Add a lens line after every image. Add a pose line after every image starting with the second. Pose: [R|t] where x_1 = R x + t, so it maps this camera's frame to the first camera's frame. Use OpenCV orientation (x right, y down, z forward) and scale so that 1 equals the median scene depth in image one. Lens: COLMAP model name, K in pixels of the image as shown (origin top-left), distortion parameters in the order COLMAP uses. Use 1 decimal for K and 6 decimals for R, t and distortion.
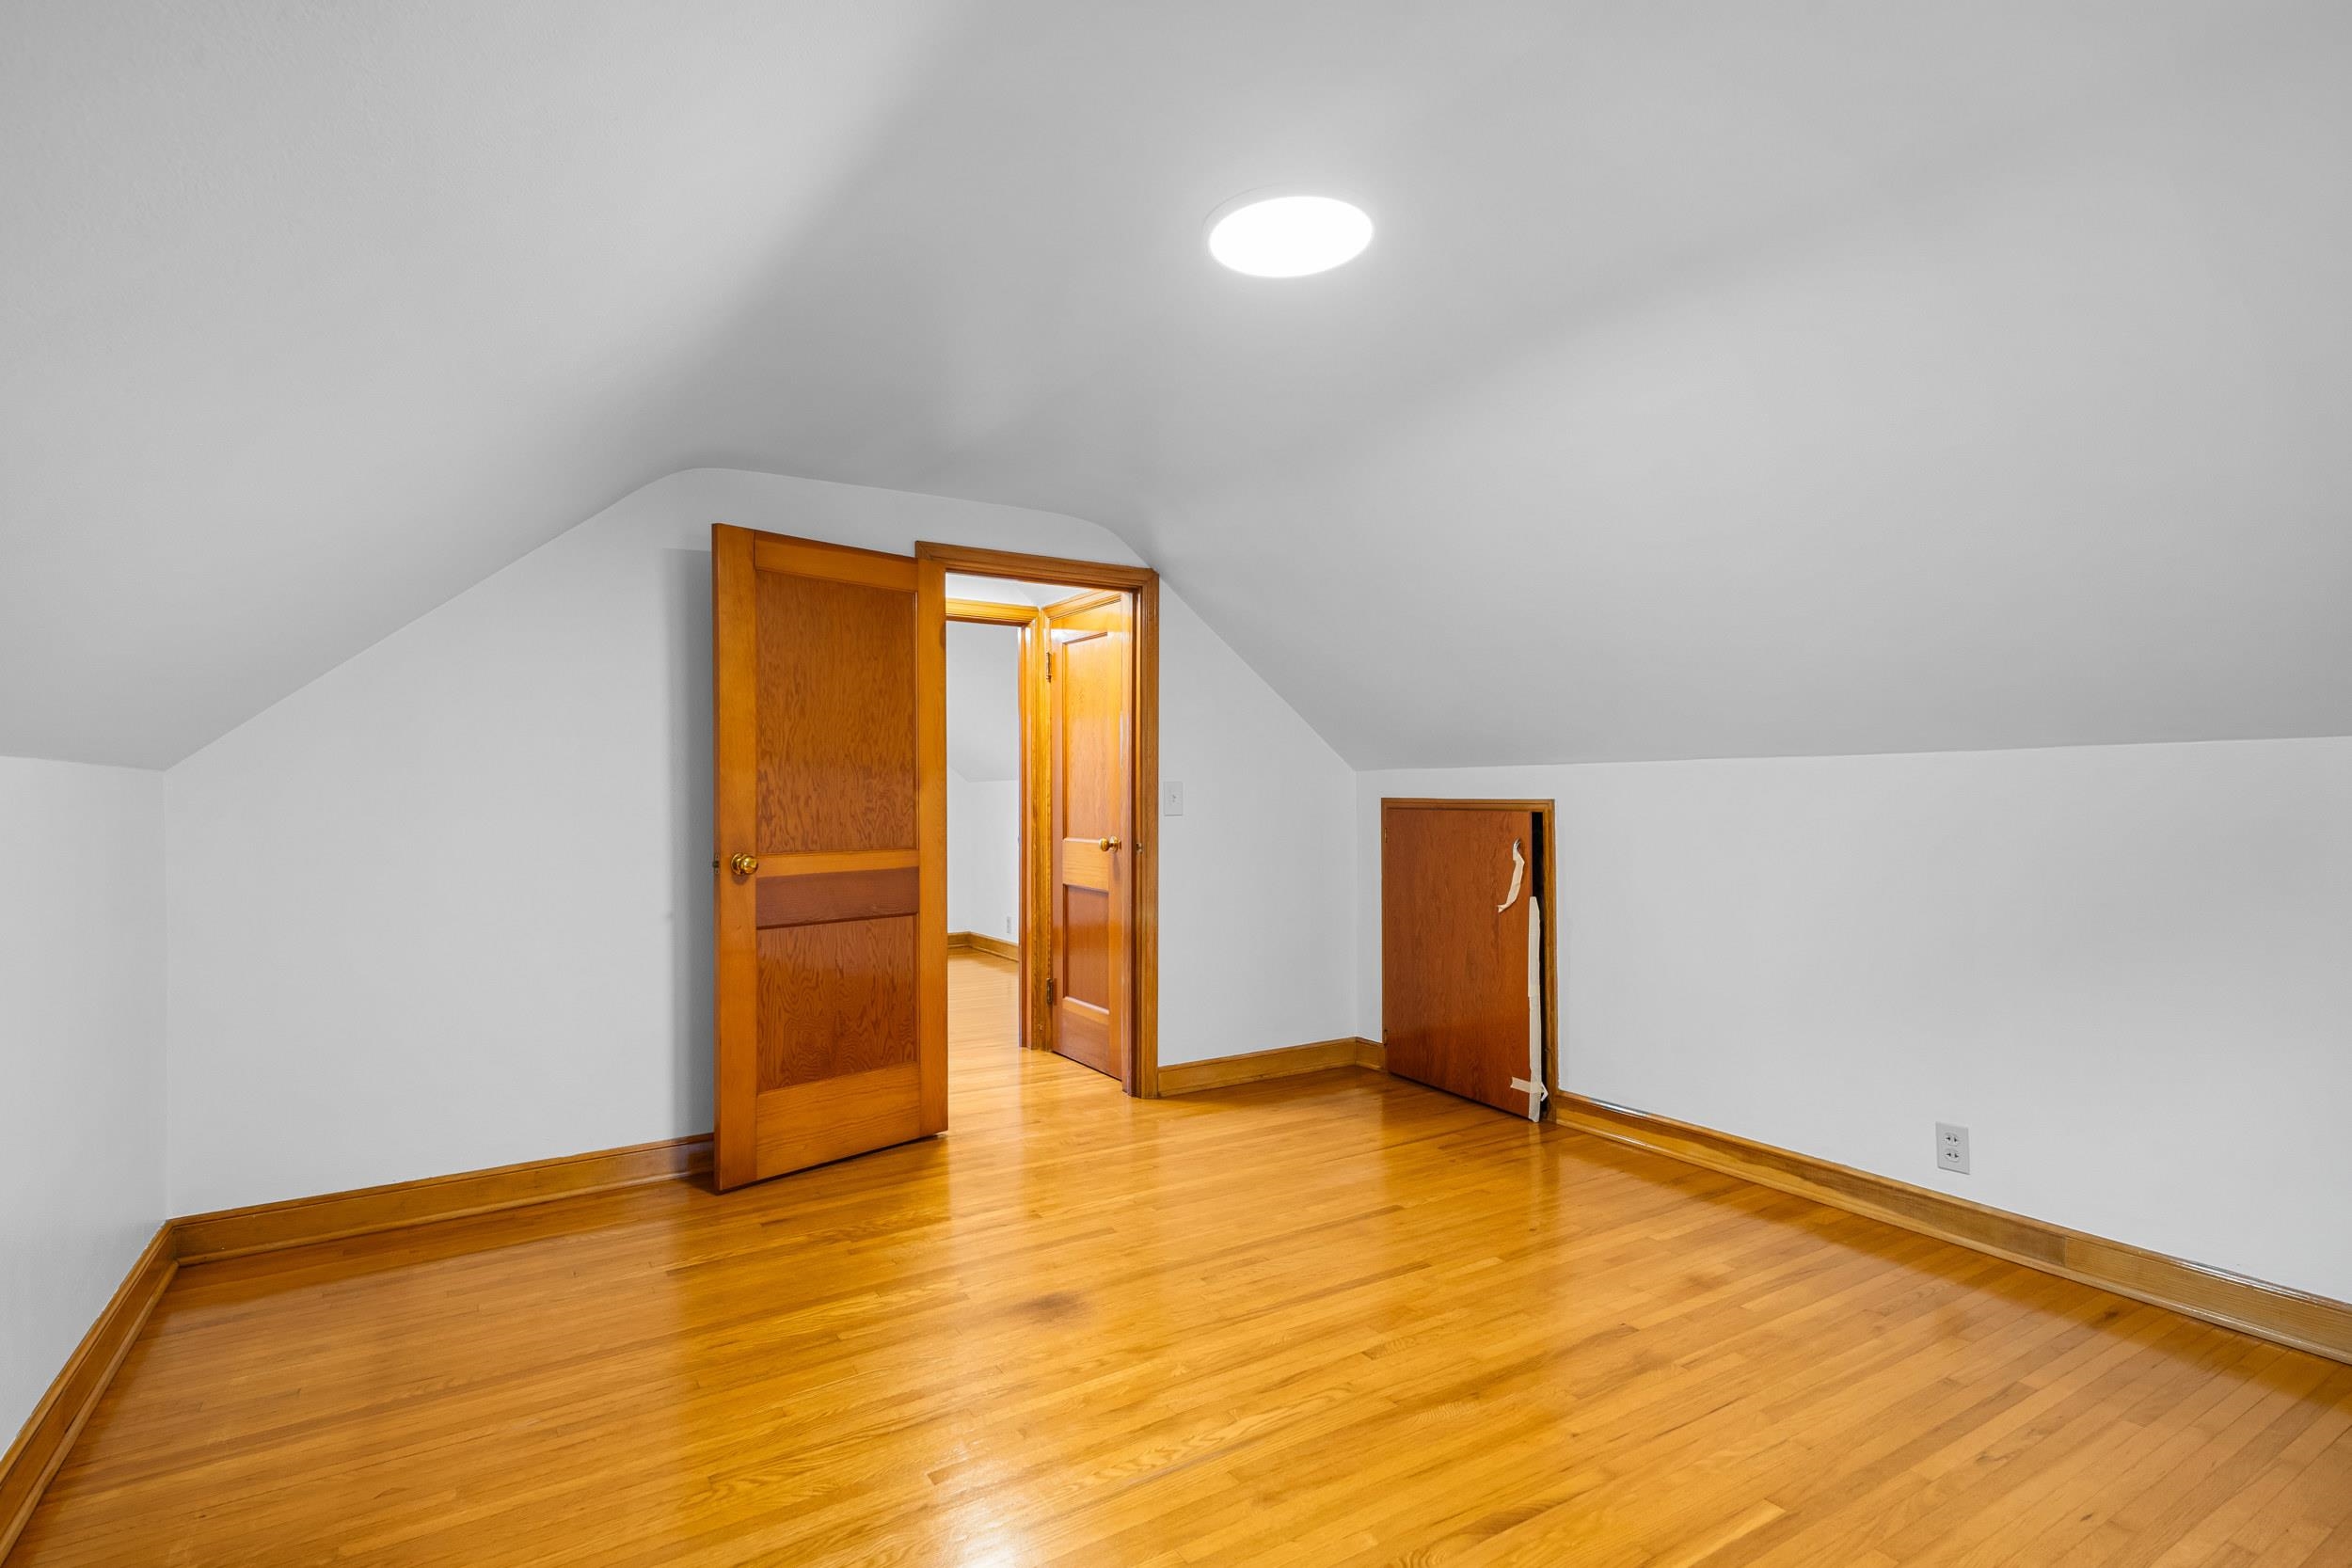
lens RADIAL K [[1147.6, 0, 1166.5], [0, 1147.6, 789.1], [0, 0, 1]] dist [0.005585, -0.003539]
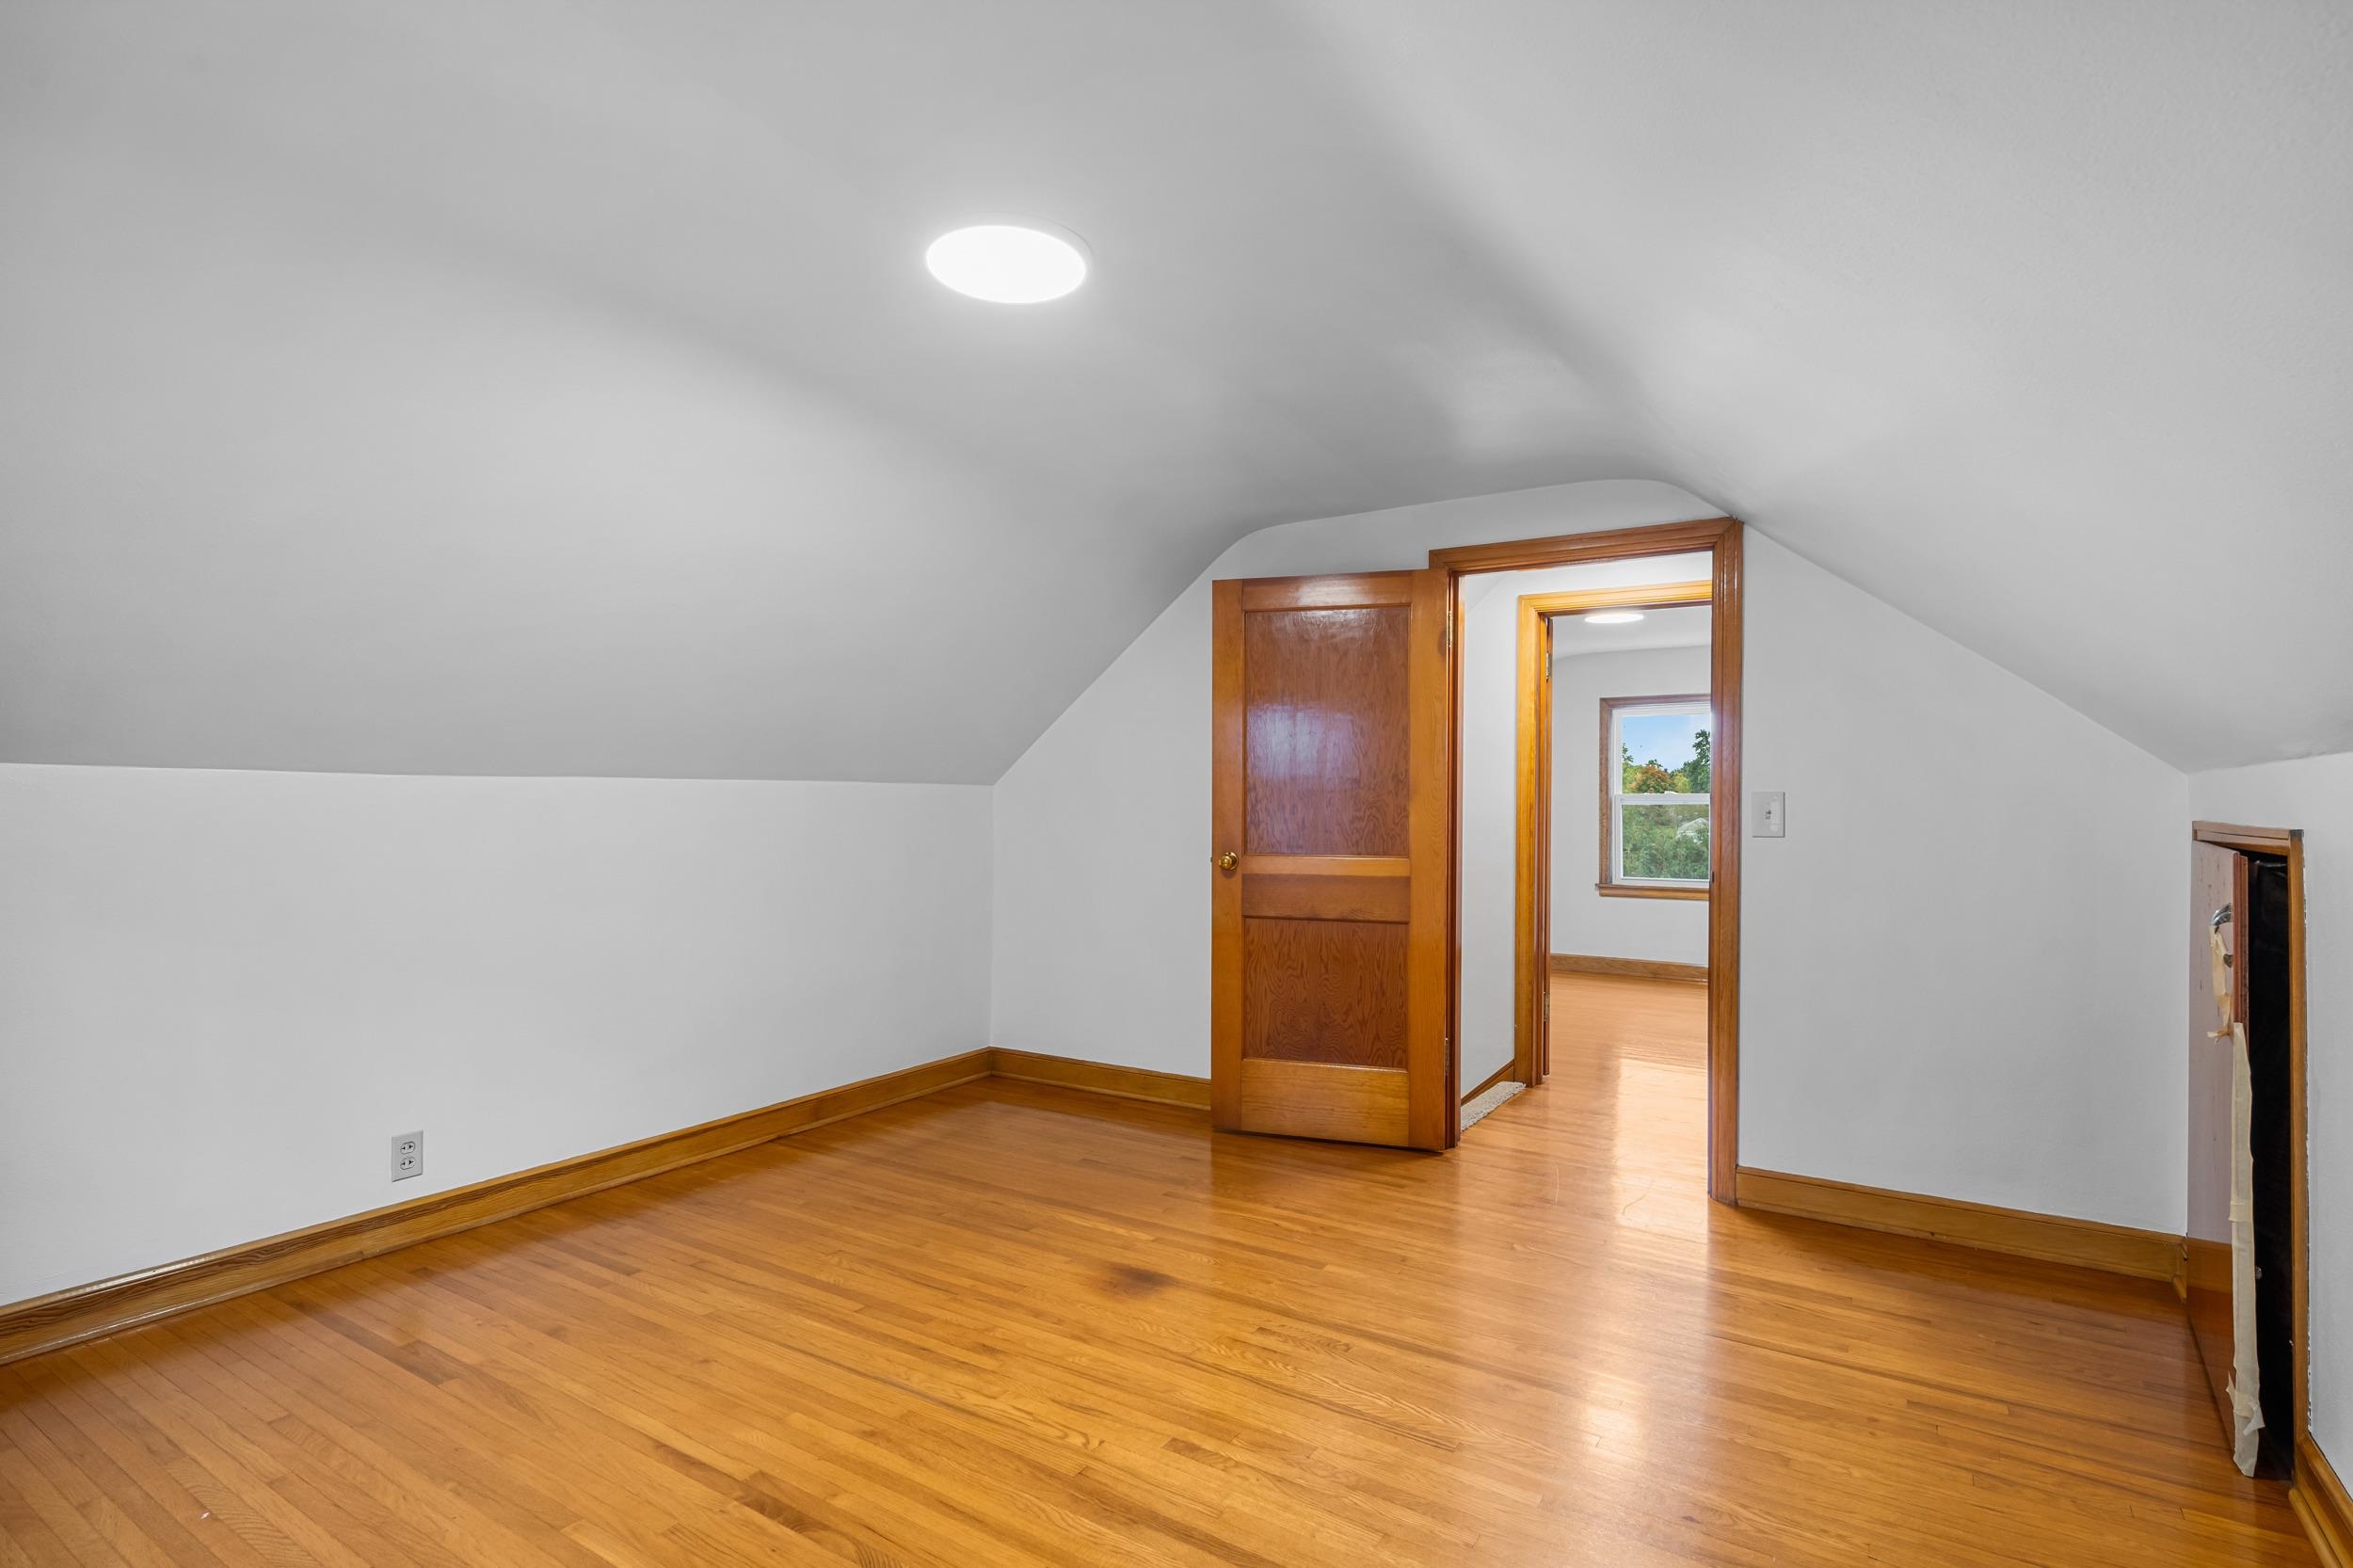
lens RADIAL K [[1148.2, 0, 1185.9], [0, 1148.2, 789.2], [0, 0, 1]] dist [0.005585, -0.003539]
pose [[0.431248, -0.002710, -0.902229, 0.640009], [-0.005281, 0.999971, -0.005528, -0.002372], [0.902218, 0.007149, 0.431221, 0.411070]]
